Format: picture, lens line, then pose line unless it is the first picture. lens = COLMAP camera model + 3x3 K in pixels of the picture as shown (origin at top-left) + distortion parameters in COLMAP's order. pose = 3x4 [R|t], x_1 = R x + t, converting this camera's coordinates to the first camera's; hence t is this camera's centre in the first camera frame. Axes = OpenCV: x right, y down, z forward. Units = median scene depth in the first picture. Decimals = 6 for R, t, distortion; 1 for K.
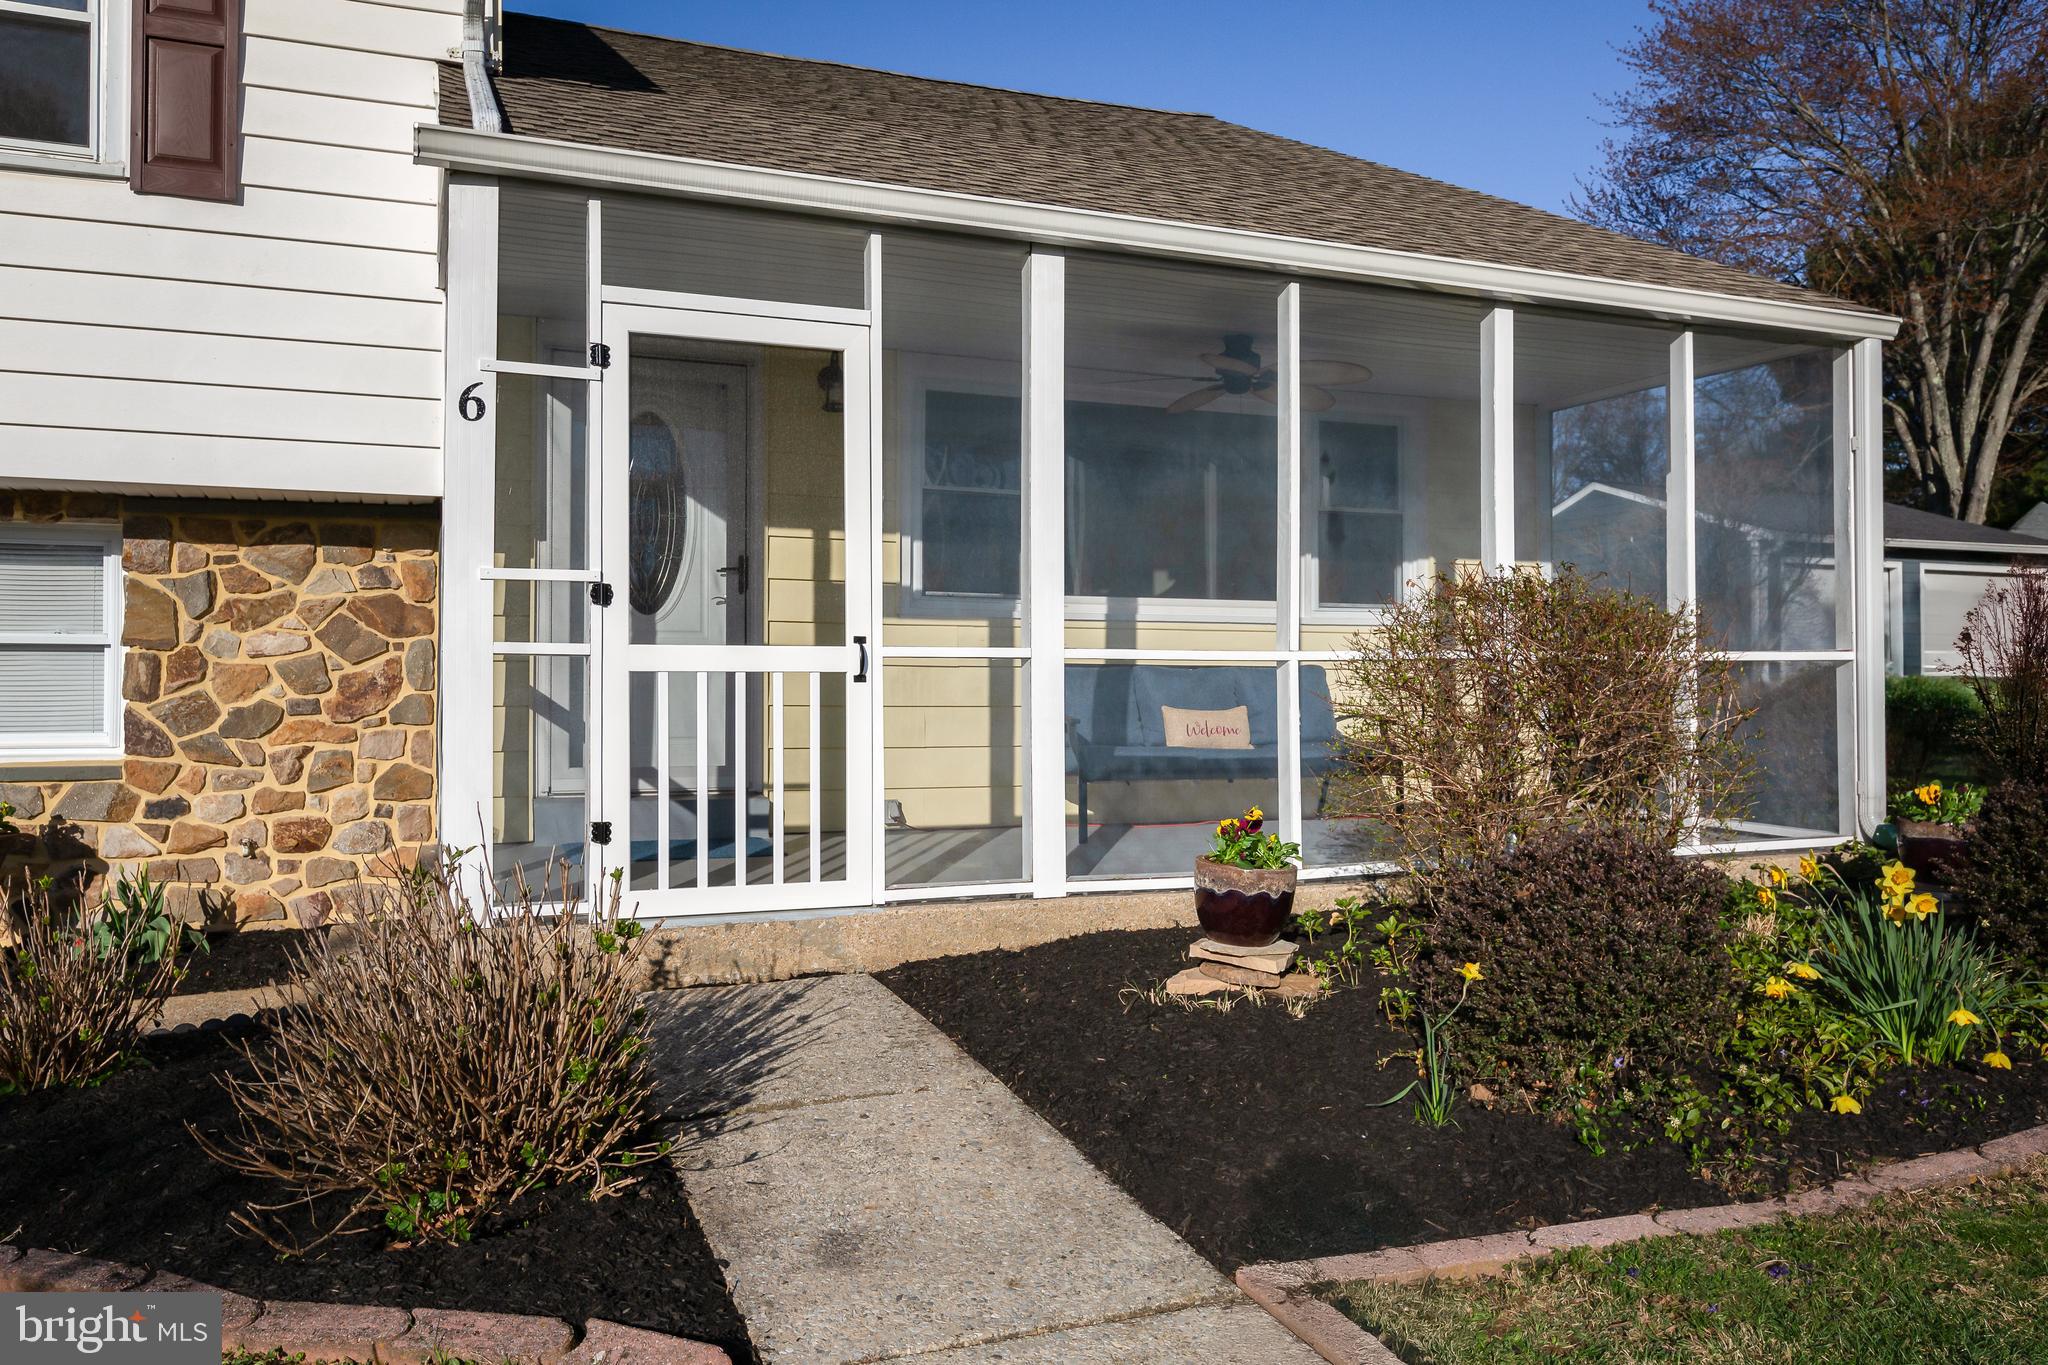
lens RADIAL K [[1413.3, 0, 989.4], [0, 1413.3, 656.7], [0, 0, 1]] dist [-0.001745, 0.002884]
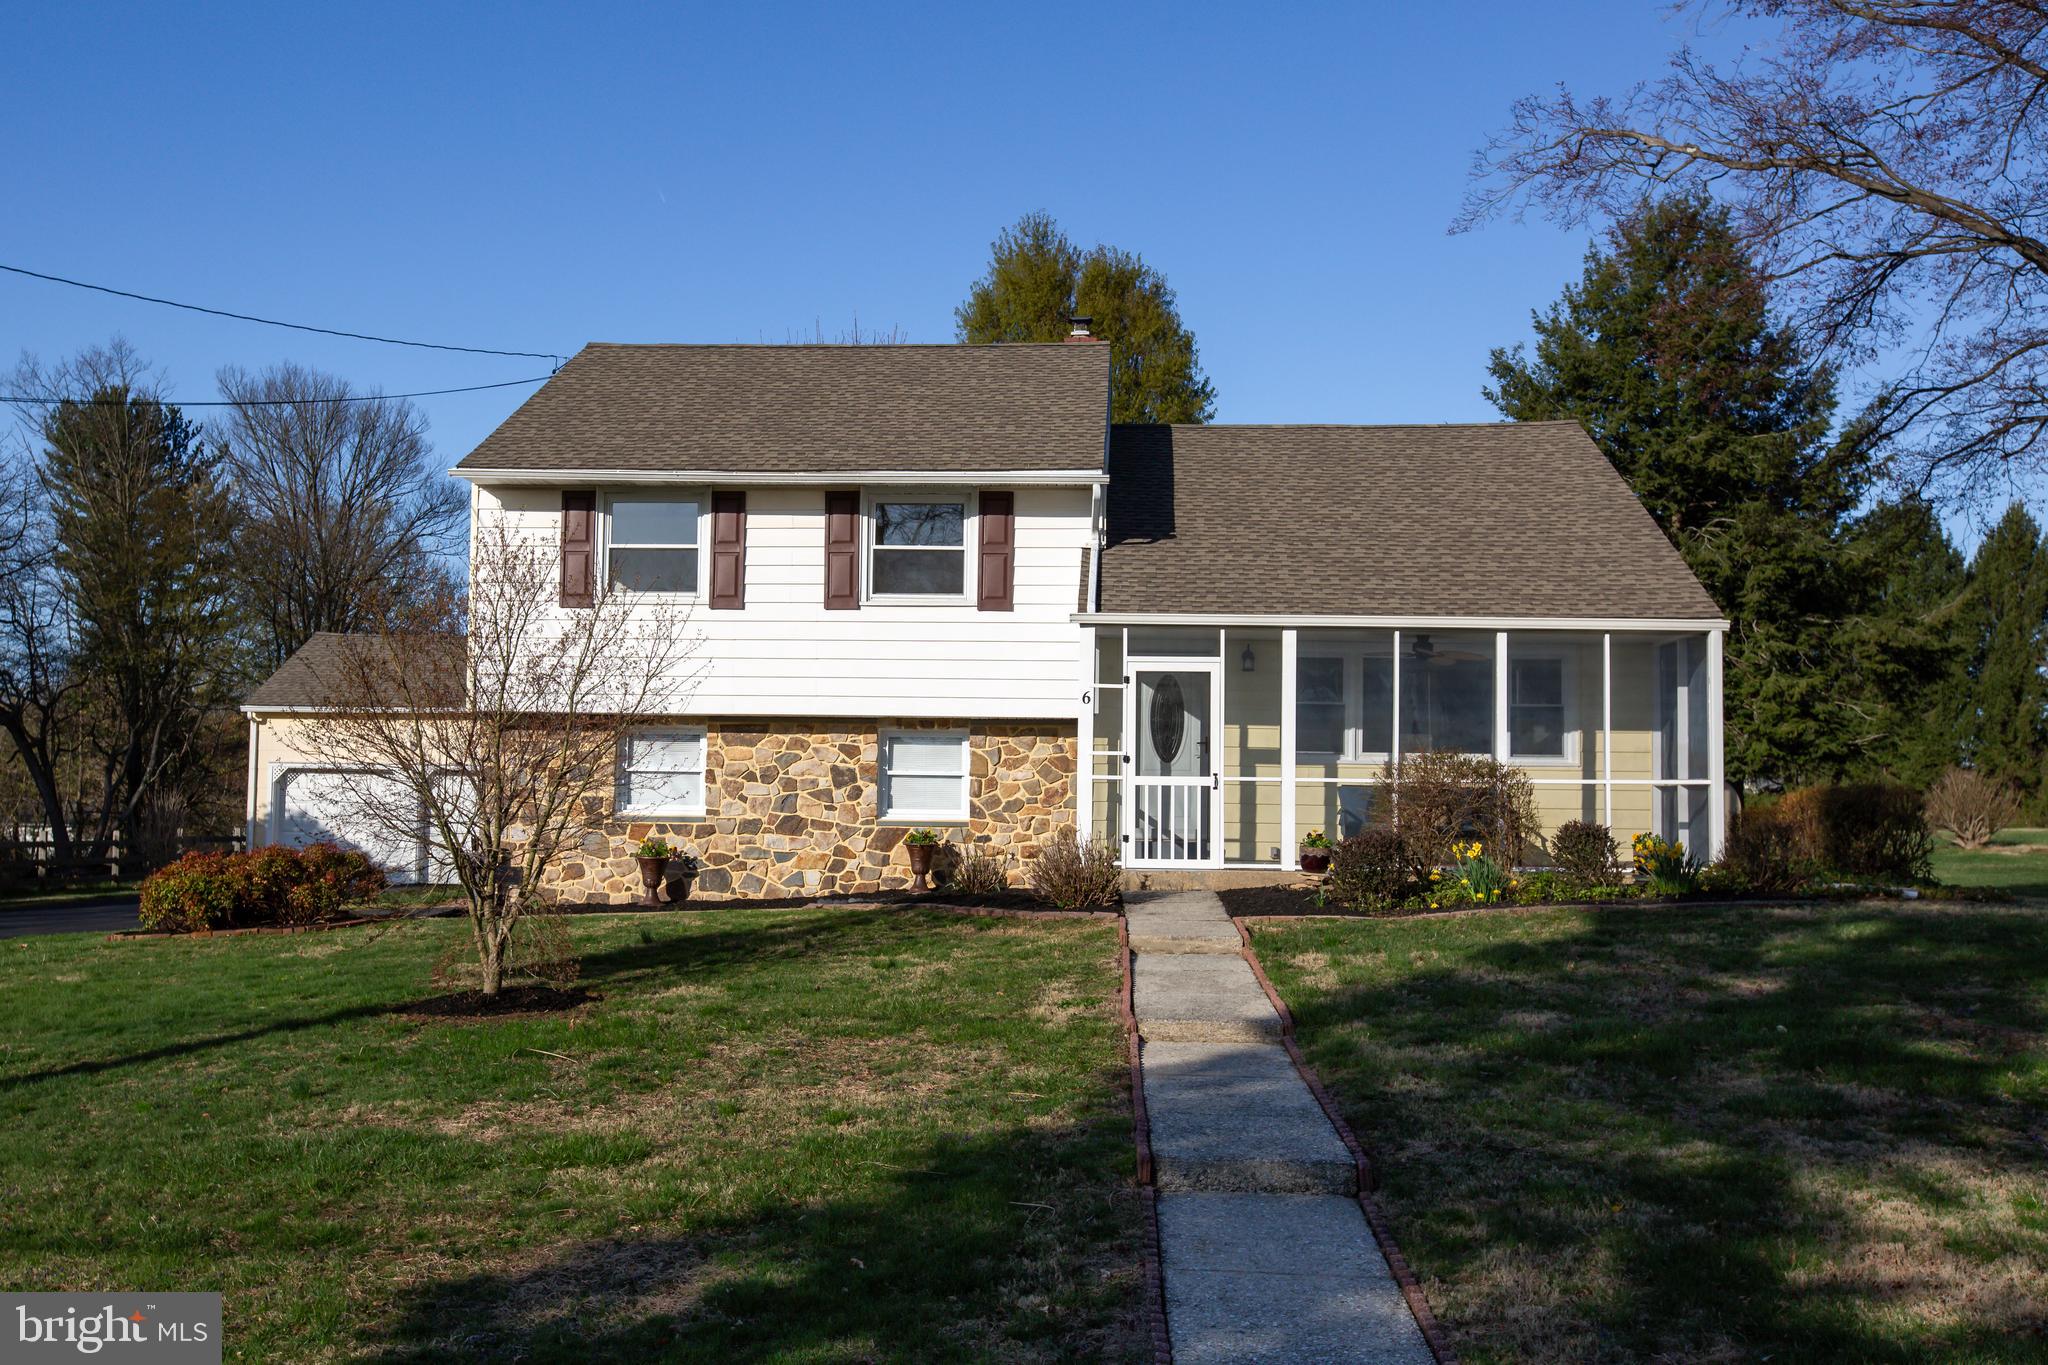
lens RADIAL K [[2021.1, 0, 1027.1], [0, 2021.1, 684.3], [0, 0, 1]] dist [0.005487, 0.000000]
pose [[0.910583, -0.015554, -0.413033, 1.034230], [-0.006594, 0.998618, -0.052145, 0.017127], [0.413273, 0.050207, 0.909222, -2.371629]]
